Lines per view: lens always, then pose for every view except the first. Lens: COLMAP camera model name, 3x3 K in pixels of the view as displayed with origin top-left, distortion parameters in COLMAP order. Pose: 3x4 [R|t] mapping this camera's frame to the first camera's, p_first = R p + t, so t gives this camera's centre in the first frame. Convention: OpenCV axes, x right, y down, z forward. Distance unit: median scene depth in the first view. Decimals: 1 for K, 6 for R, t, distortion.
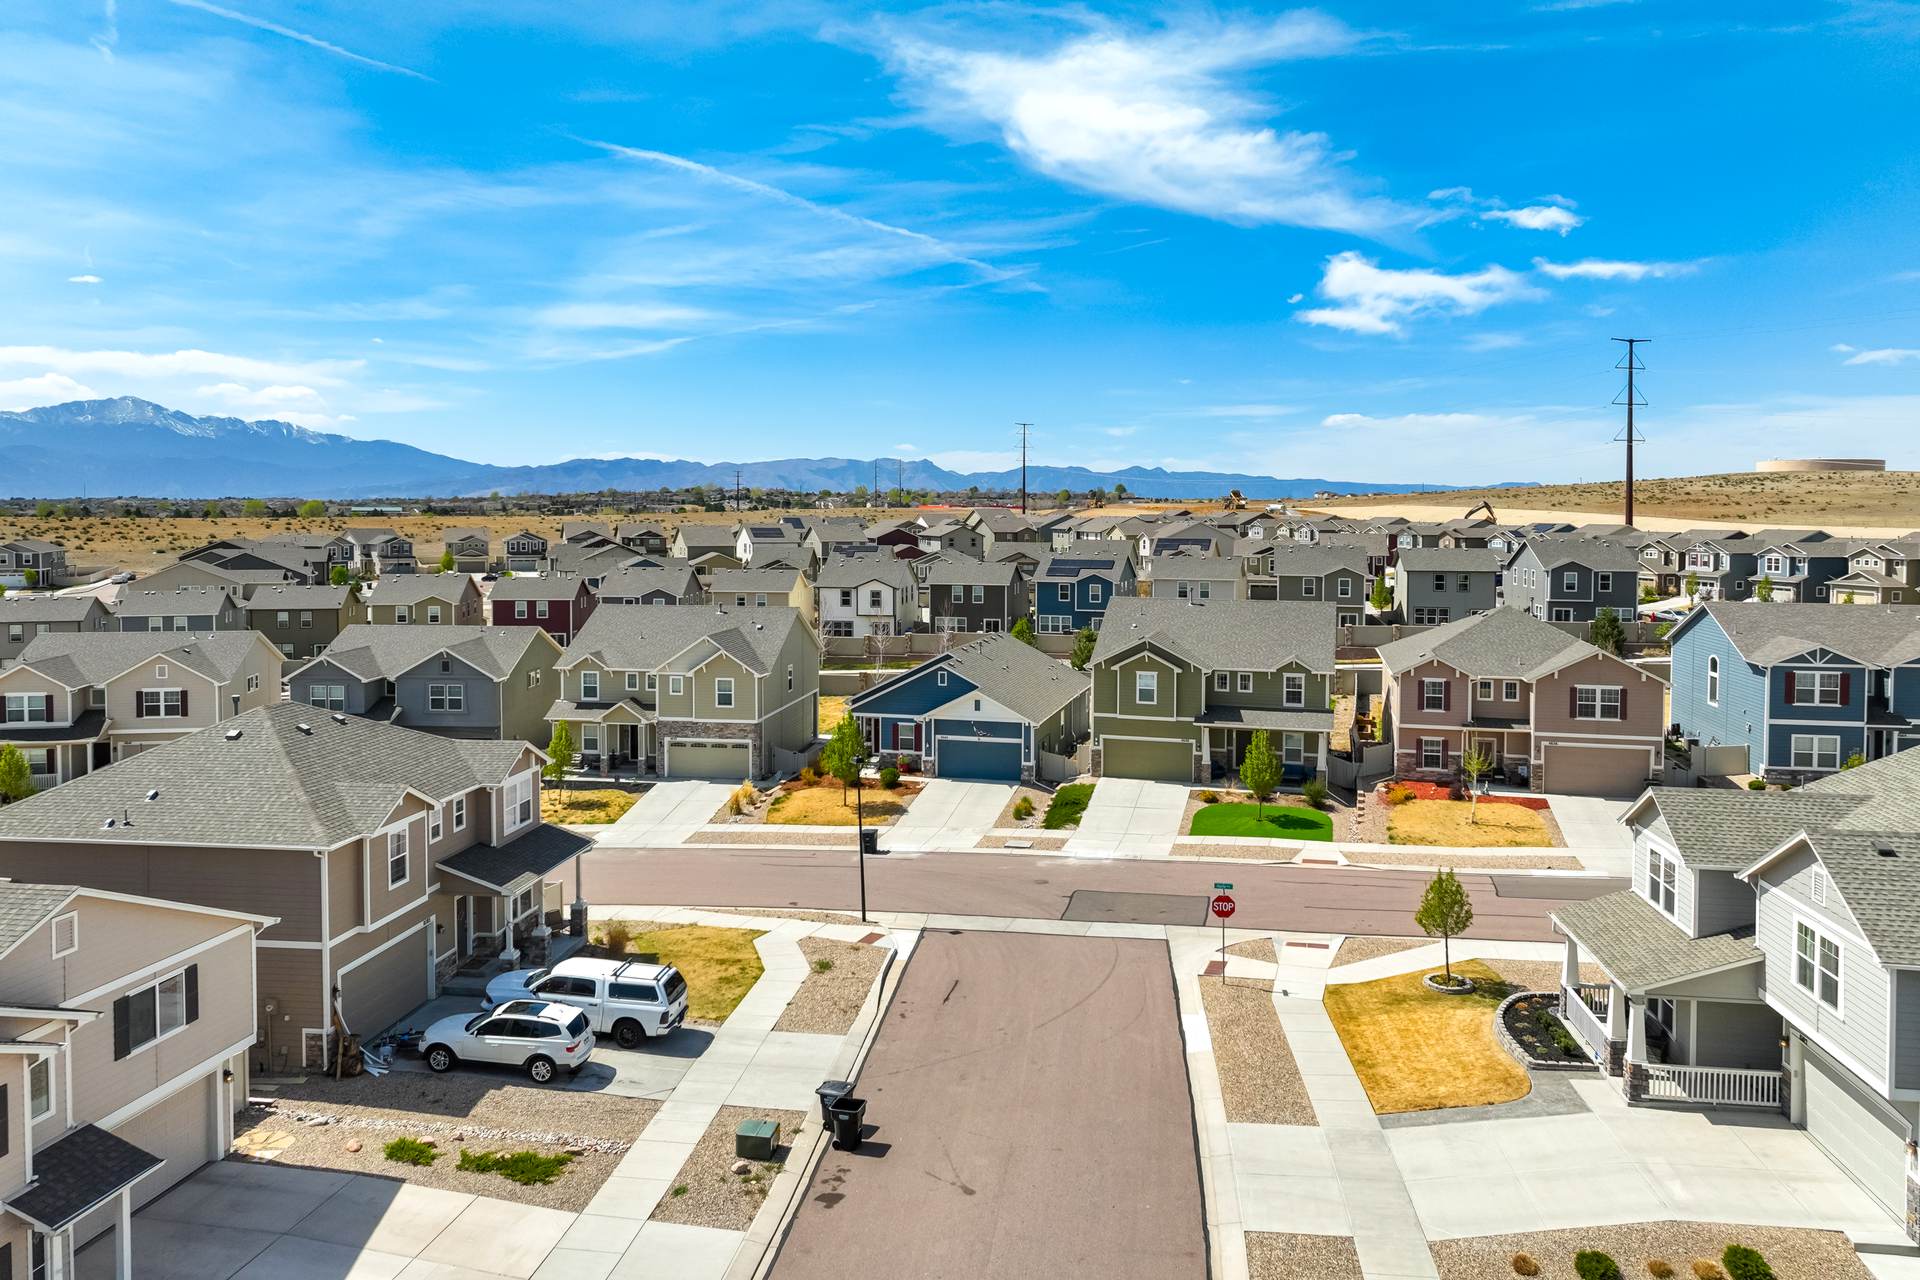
lens RADIAL K [[1241.0, 0, 960.0], [0, 1241.0, 640.0], [0, 0, 1]] dist [0.003637, 0.001964]
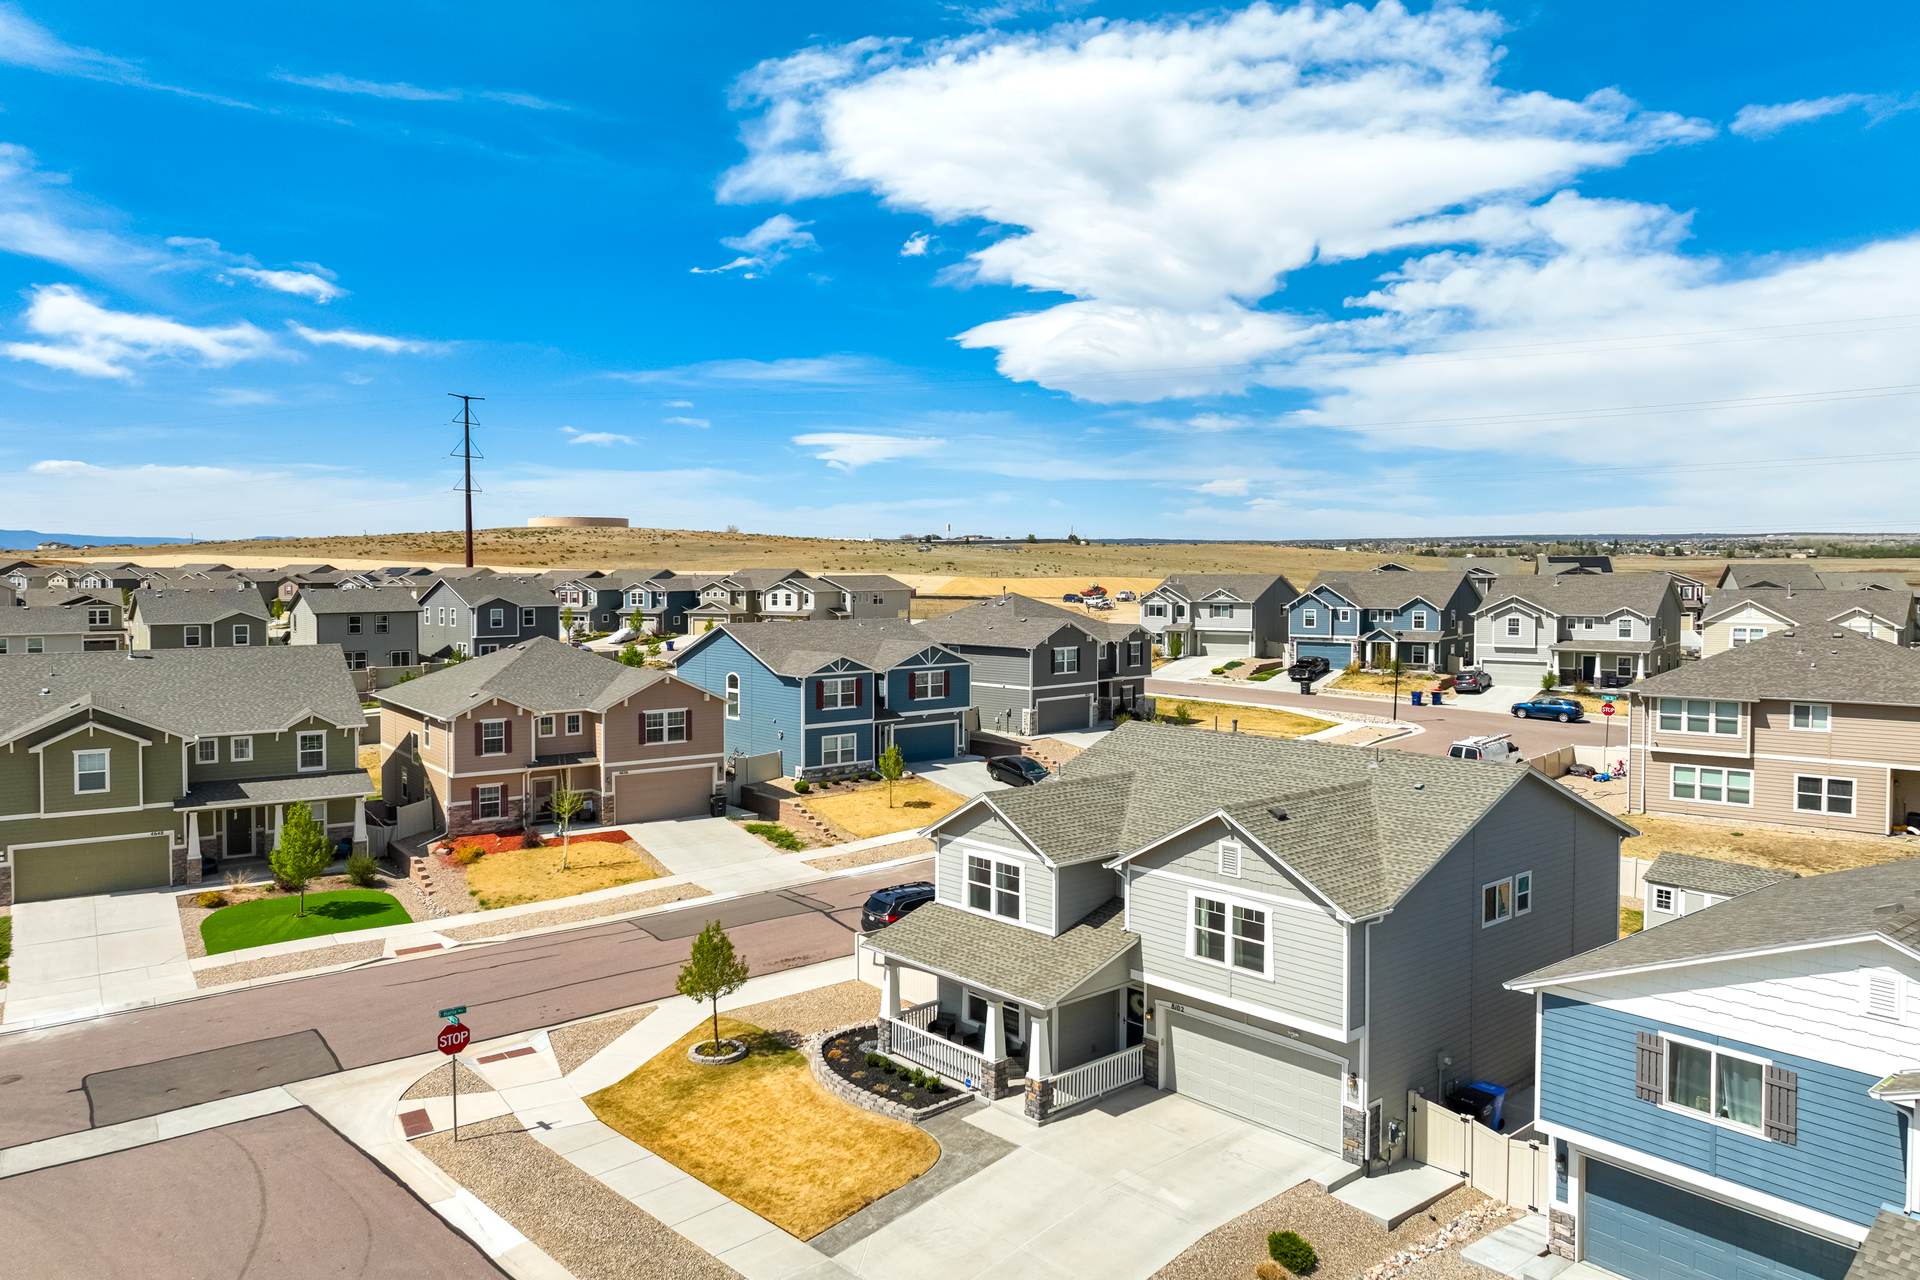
lens RADIAL K [[1241.0, 0, 960.0], [0, 1241.0, 640.0], [0, 0, 1]] dist [0.003637, 0.001964]
pose [[0.662412, -0.049458, 0.747505, -0.077001], [0.074640, 0.997211, -0.000164, -0.001360], [-0.745412, 0.055903, 0.664256, 0.149971]]
